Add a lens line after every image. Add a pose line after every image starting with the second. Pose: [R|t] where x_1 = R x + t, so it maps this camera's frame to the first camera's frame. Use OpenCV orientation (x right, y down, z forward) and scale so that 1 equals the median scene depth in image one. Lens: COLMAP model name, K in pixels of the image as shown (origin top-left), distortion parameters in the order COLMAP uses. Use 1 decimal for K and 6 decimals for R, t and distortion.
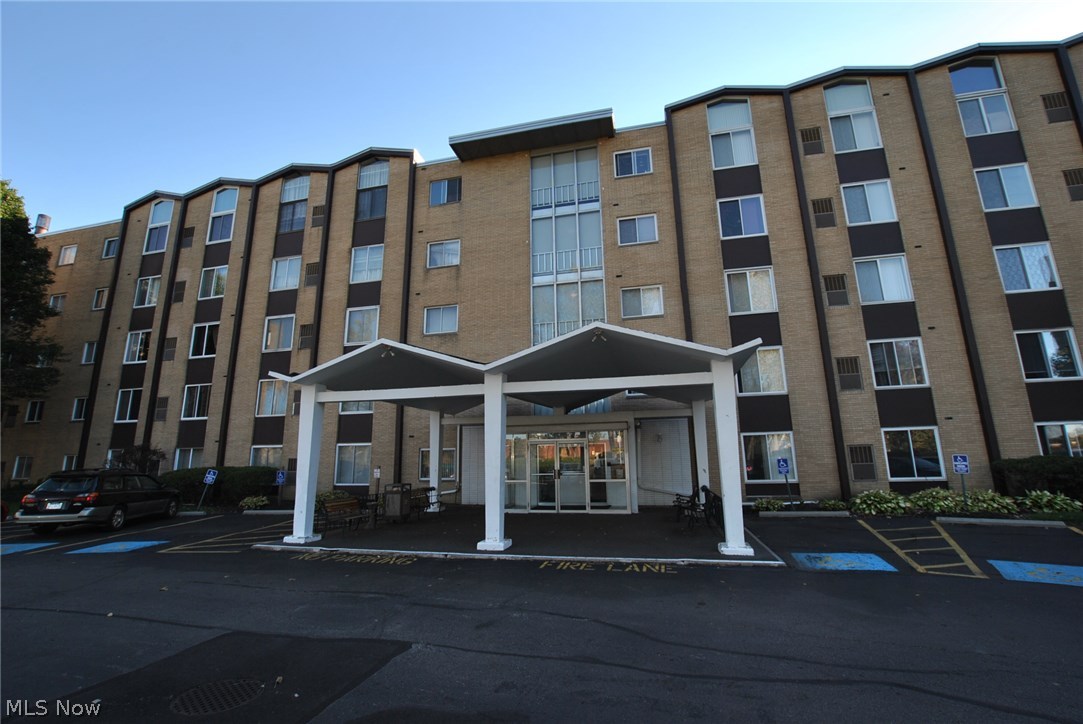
lens RADIAL K [[475.7, 0, 548.5], [0, 475.7, 355.7], [0, 0, 1]] dist [-0.036223, 0.005799]
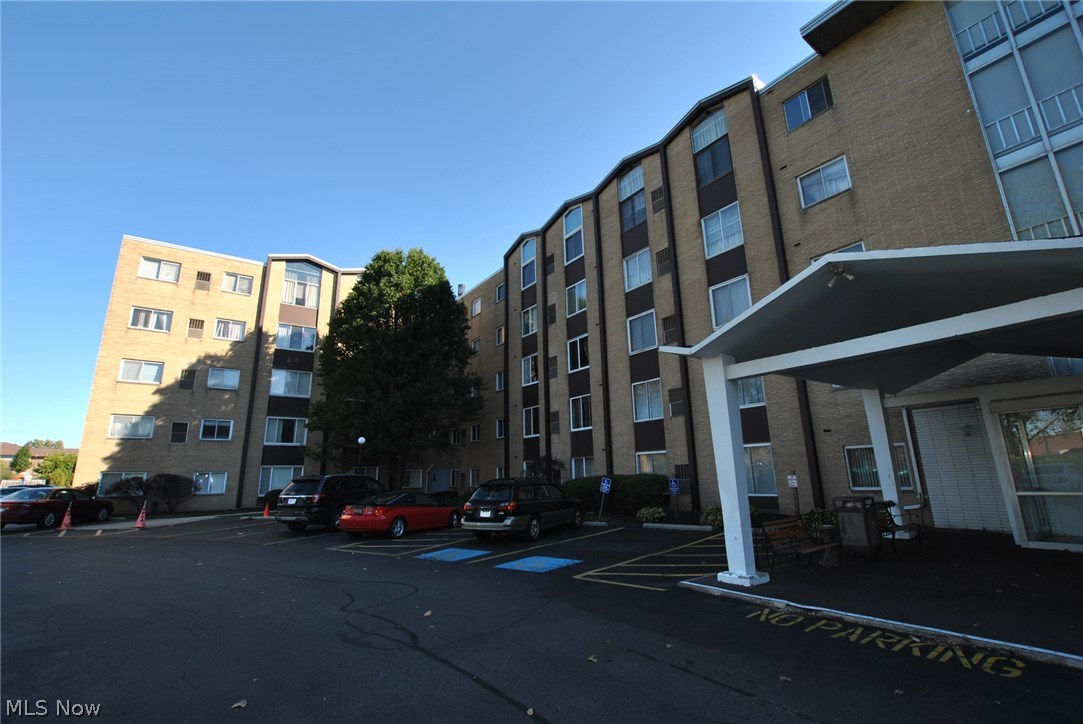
lens RADIAL K [[475.7, 0, 548.5], [0, 475.7, 355.7], [0, 0, 1]] dist [-0.036223, 0.005799]
pose [[0.758150, -0.159162, -0.632358, -0.119496], [0.149892, 0.986323, -0.068545, 0.035166], [0.634619, -0.042818, 0.771638, 0.142939]]
